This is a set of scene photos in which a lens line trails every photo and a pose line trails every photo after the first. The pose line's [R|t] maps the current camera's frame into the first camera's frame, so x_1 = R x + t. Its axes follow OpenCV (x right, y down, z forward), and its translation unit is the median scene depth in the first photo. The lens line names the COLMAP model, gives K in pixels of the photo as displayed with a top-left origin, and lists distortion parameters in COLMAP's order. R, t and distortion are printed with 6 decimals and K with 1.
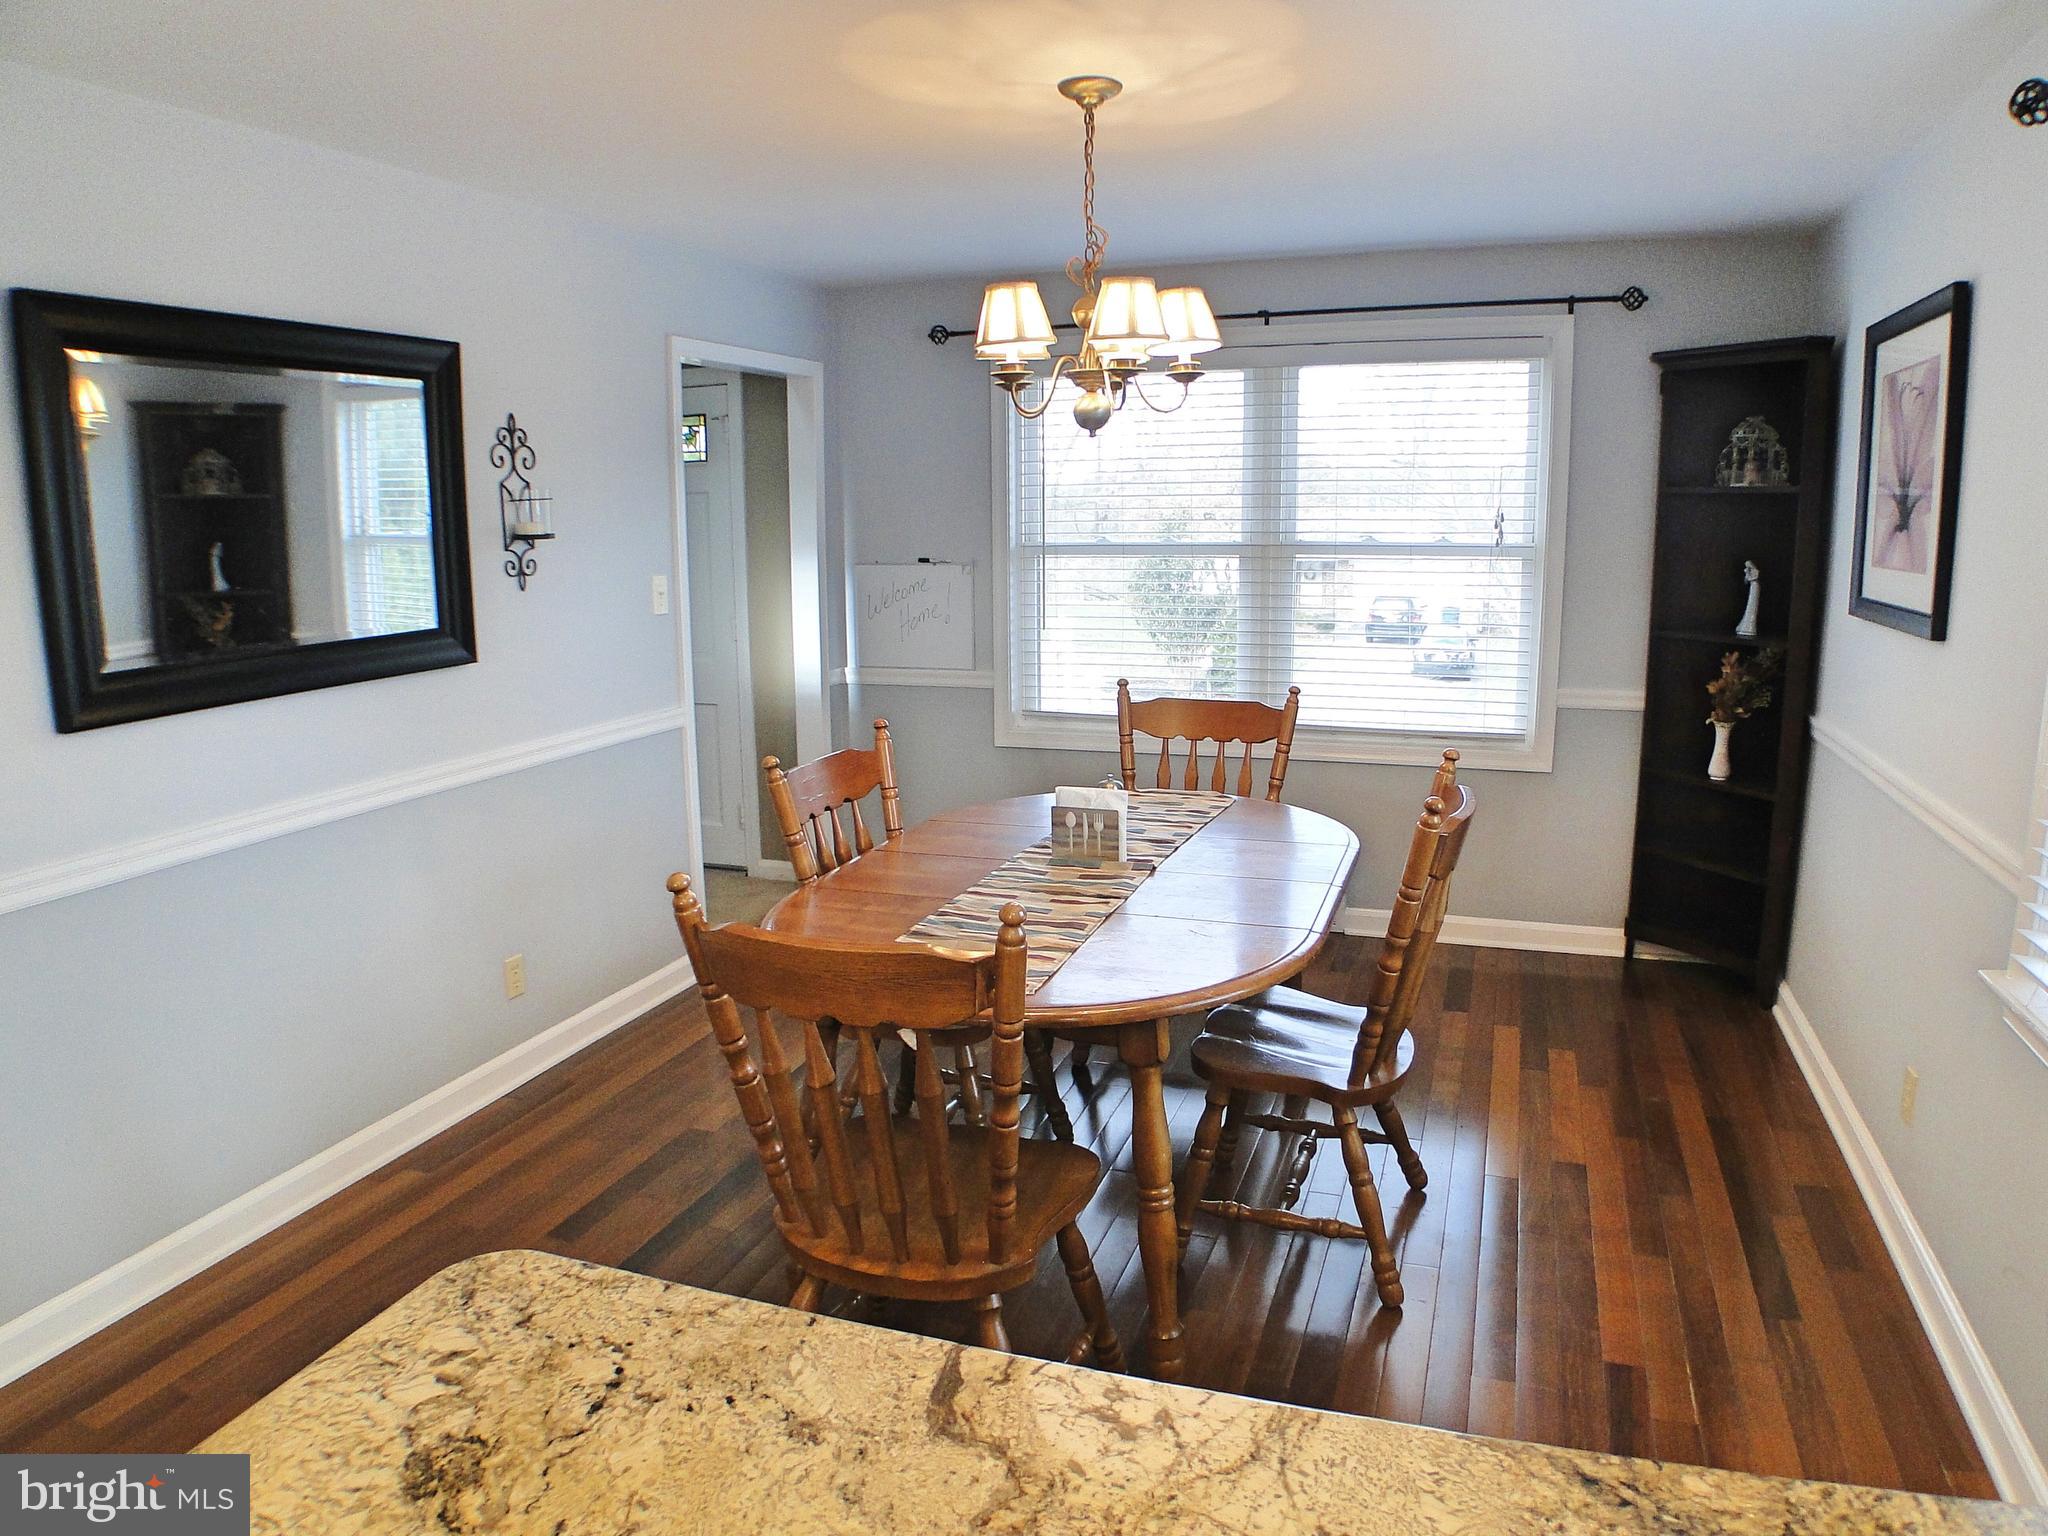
lens RADIAL K [[1312.2, 0, 1050.4], [0, 1312.2, 776.4], [0, 0, 1]] dist [-0.143886, 0.040277]
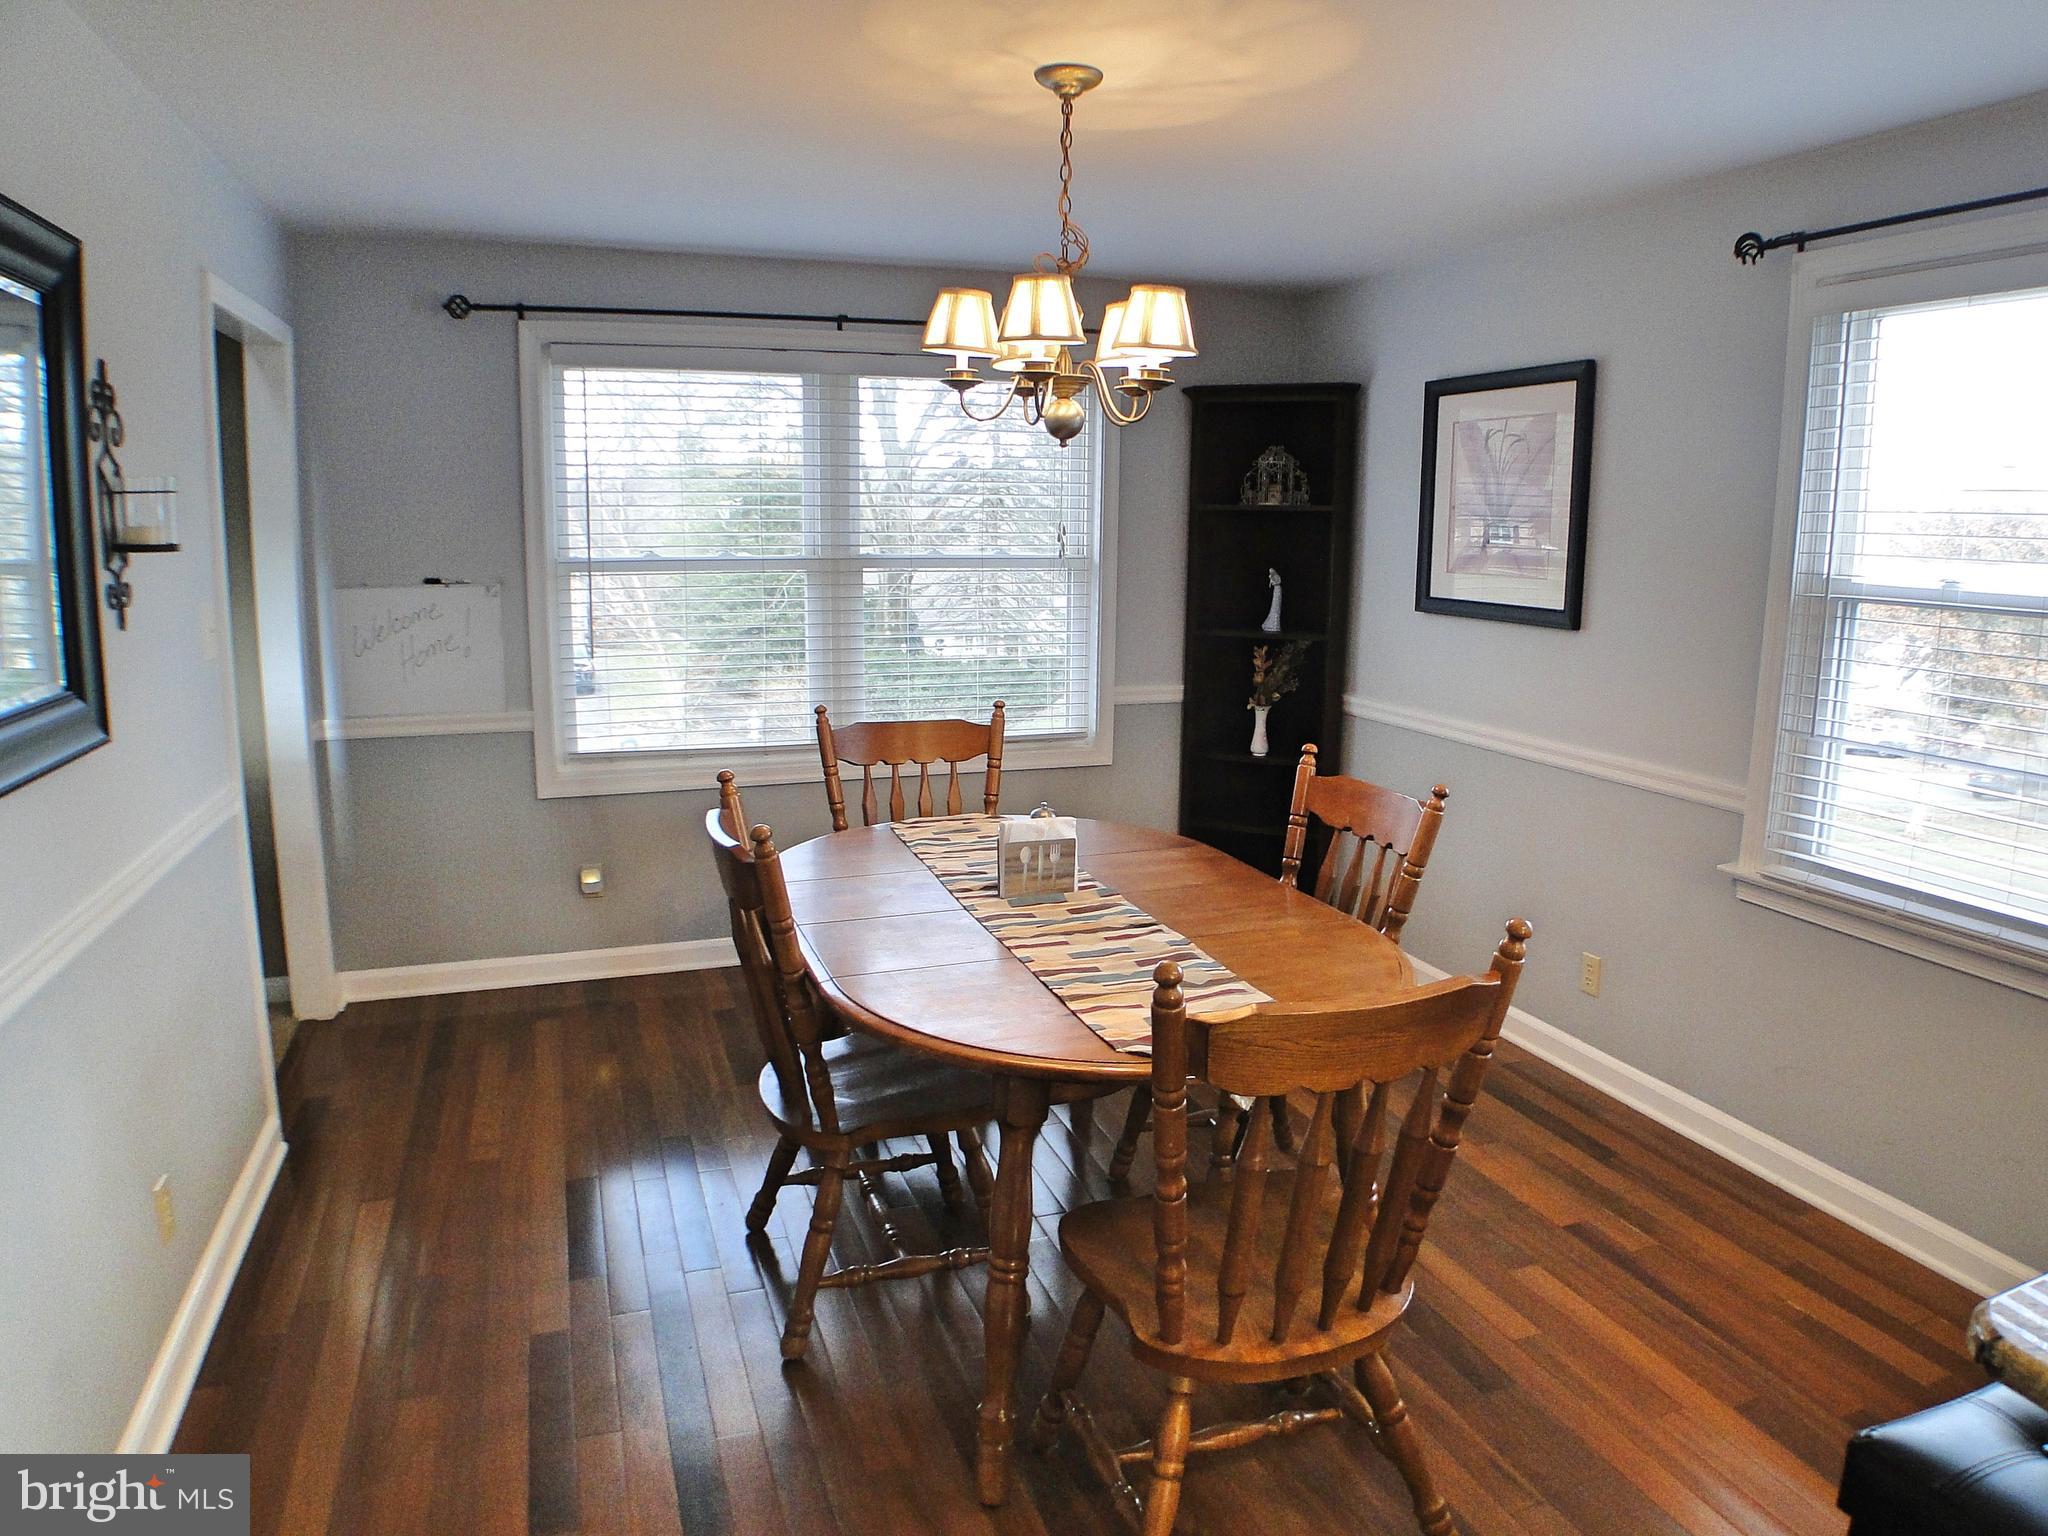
lens RADIAL K [[1312.2, 0, 1050.4], [0, 1312.2, 776.4], [0, 0, 1]] dist [-0.143886, 0.040277]
pose [[0.770459, -0.098636, 0.629812, -0.409907], [0.104091, 0.994163, 0.028362, -0.034928], [-0.628934, 0.043706, 0.776230, 0.195786]]
